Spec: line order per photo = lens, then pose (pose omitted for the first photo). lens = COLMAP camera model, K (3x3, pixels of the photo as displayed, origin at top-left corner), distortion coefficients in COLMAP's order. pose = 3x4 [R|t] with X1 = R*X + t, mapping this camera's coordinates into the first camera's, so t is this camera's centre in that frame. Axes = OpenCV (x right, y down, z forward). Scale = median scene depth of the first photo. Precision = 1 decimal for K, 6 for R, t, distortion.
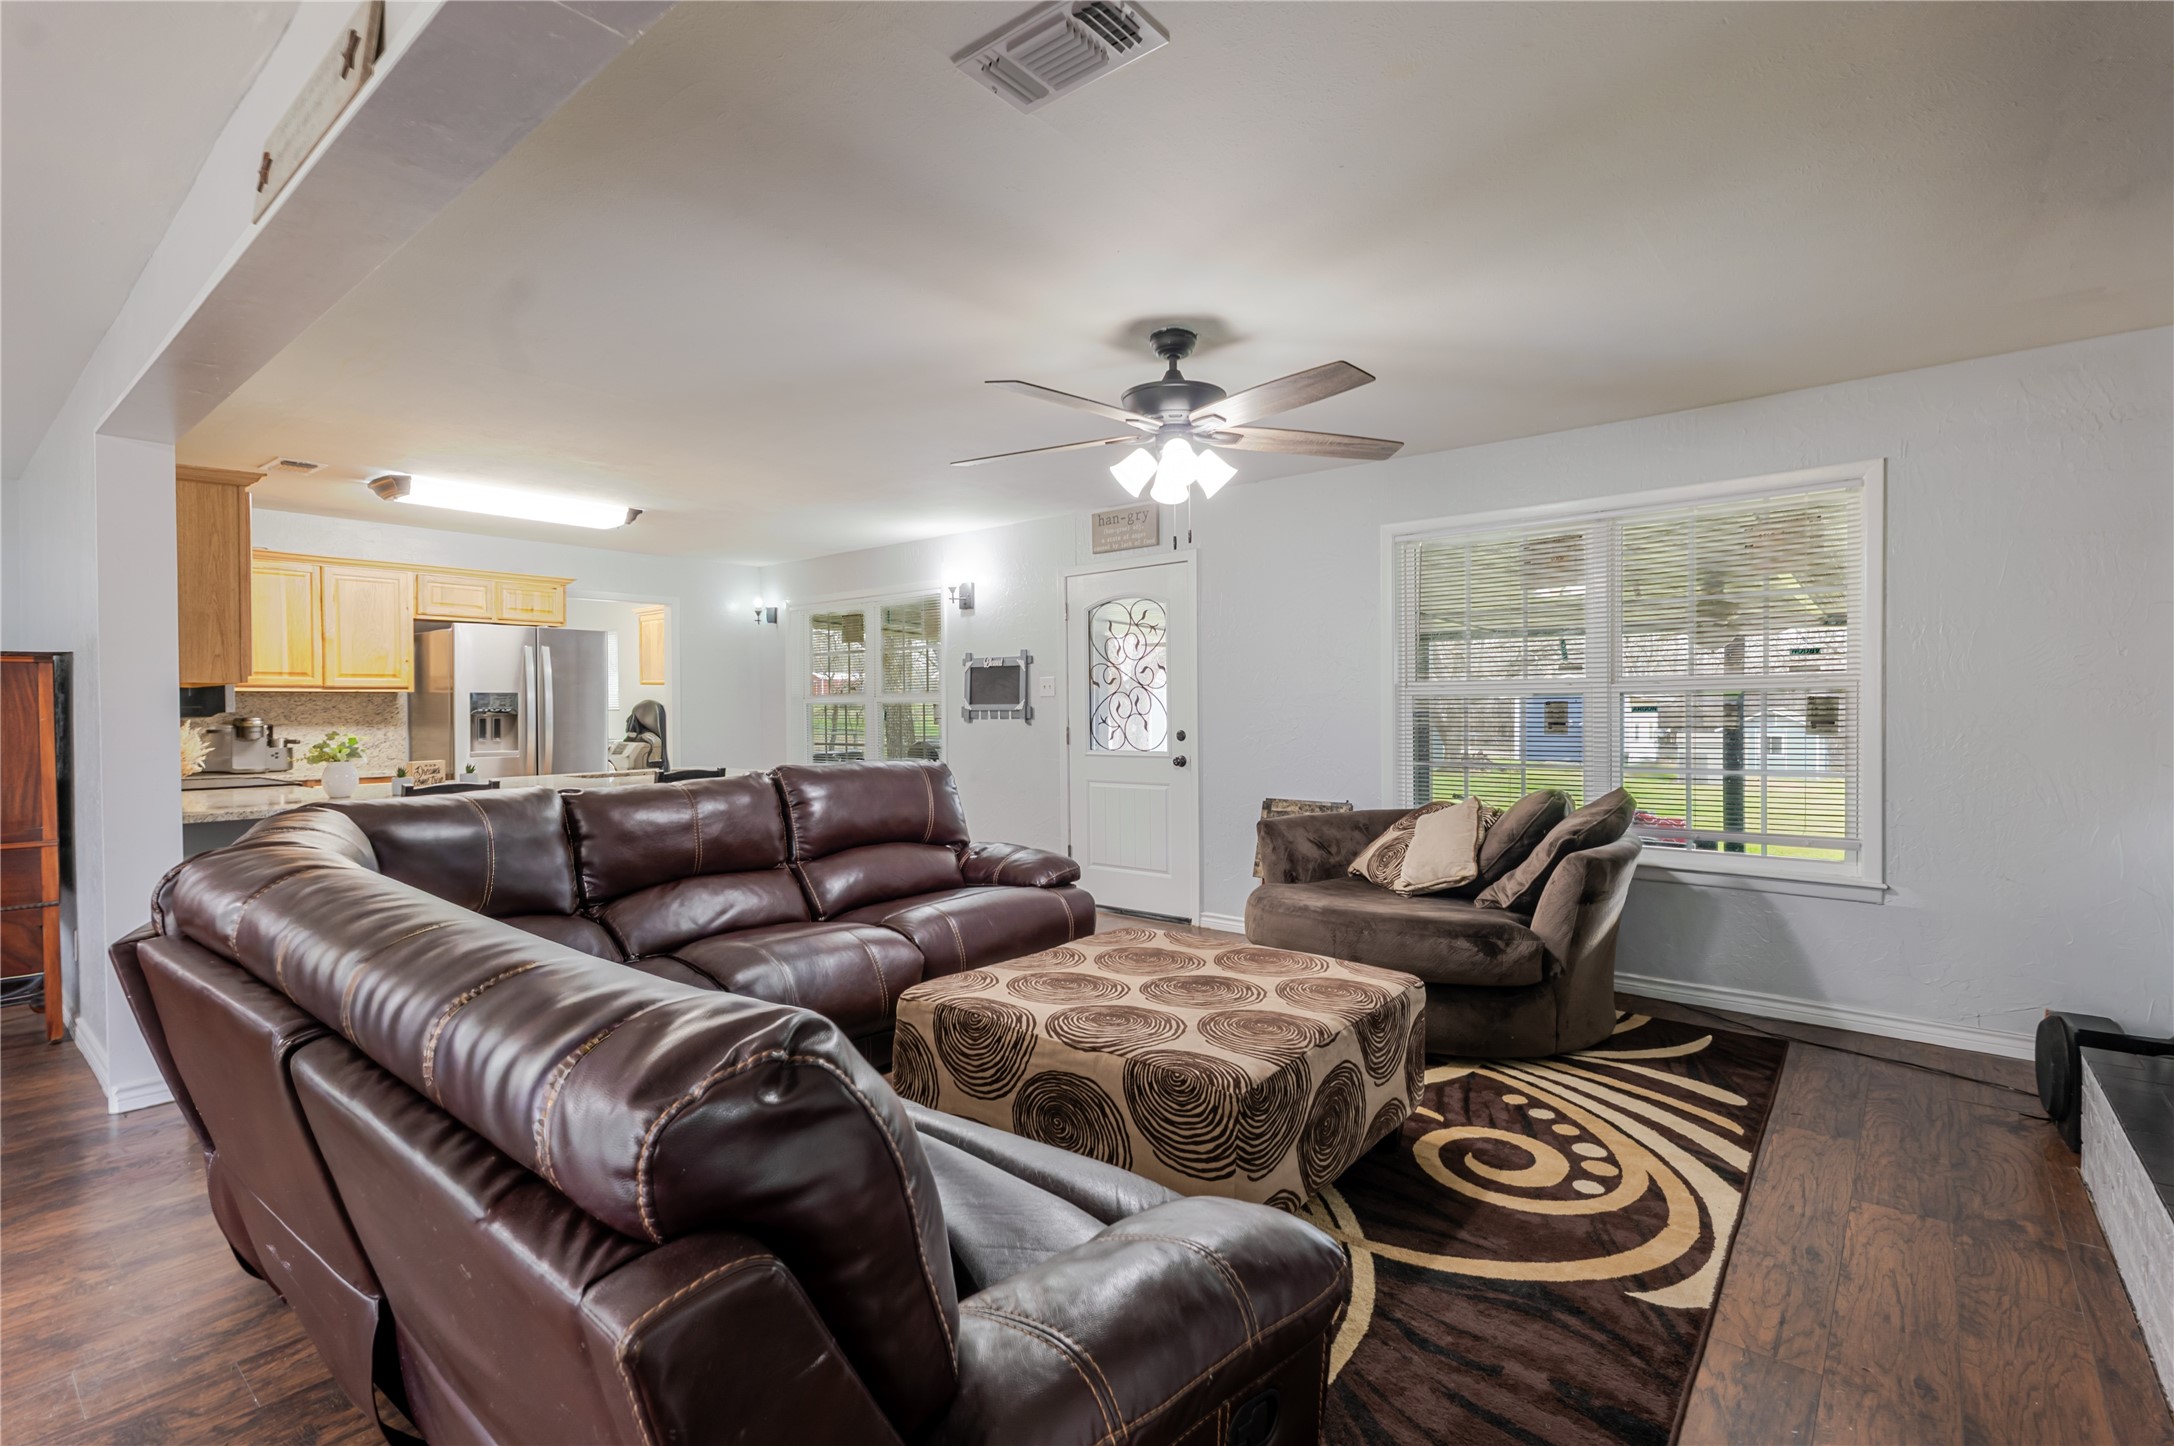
lens RADIAL K [[1007.0, 0, 1082.2], [0, 1007.0, 713.1], [0, 0, 1]] dist [0.003929, 0.002751]
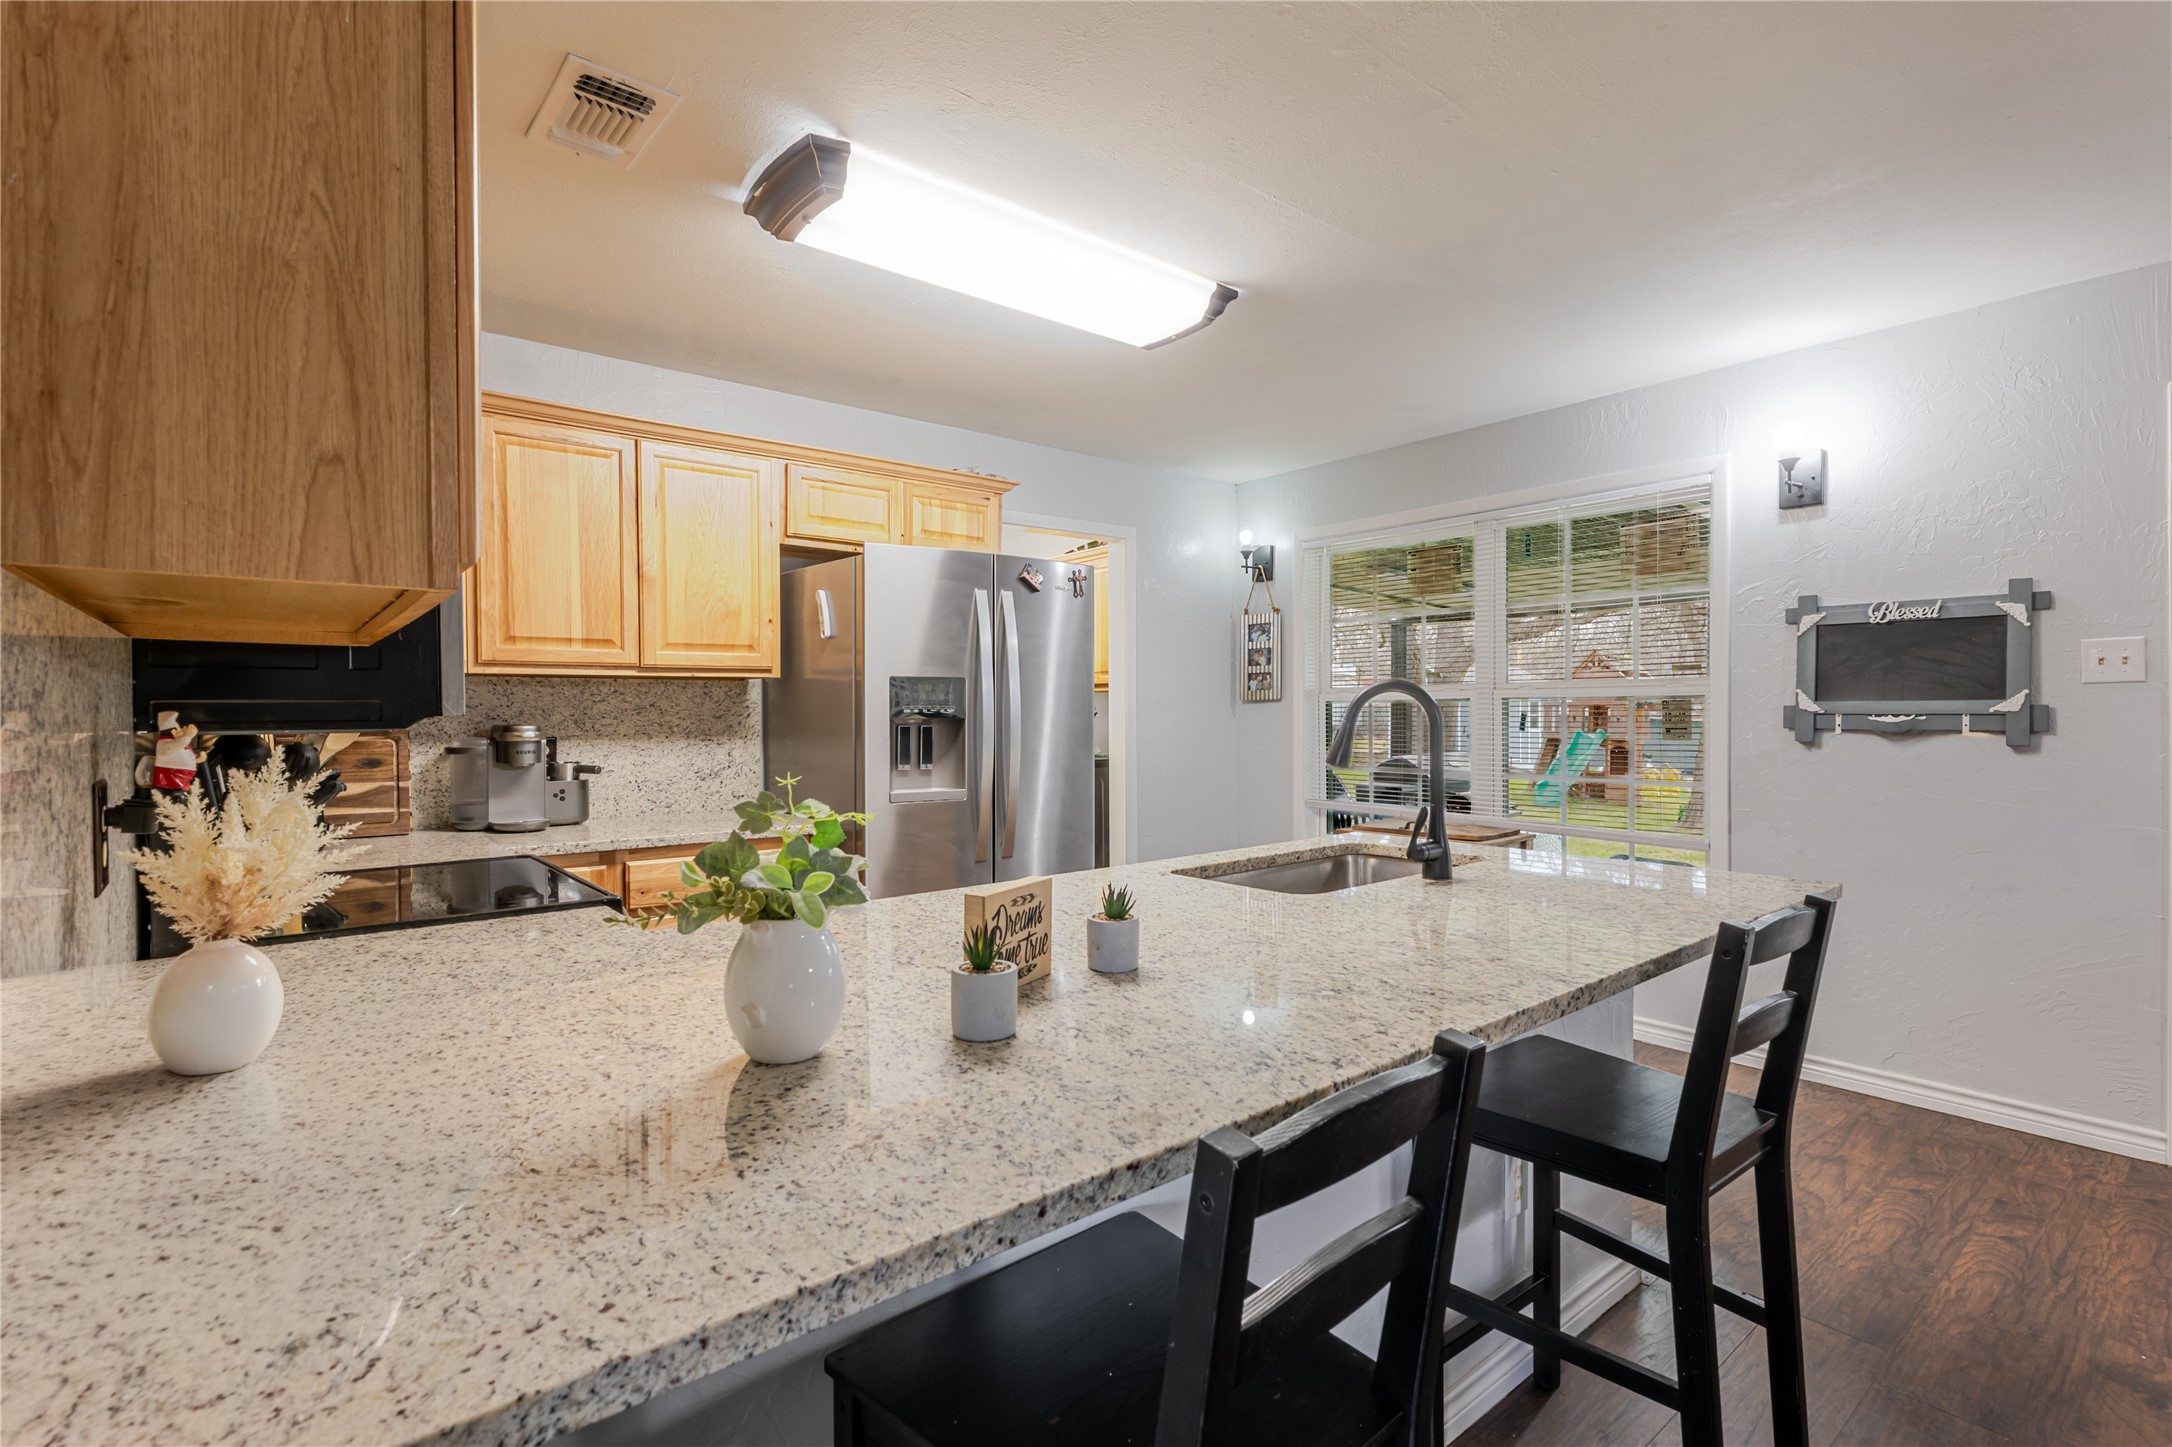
lens RADIAL K [[1006.1, 0, 1084.4], [0, 1006.1, 719.5], [0, 0, 1]] dist [0.003929, 0.002751]
pose [[0.981568, 0.004411, -0.191064, -0.405346], [-0.003419, 0.999979, 0.005520, -0.001885], [0.191084, -0.004765, 0.981562, 0.506383]]
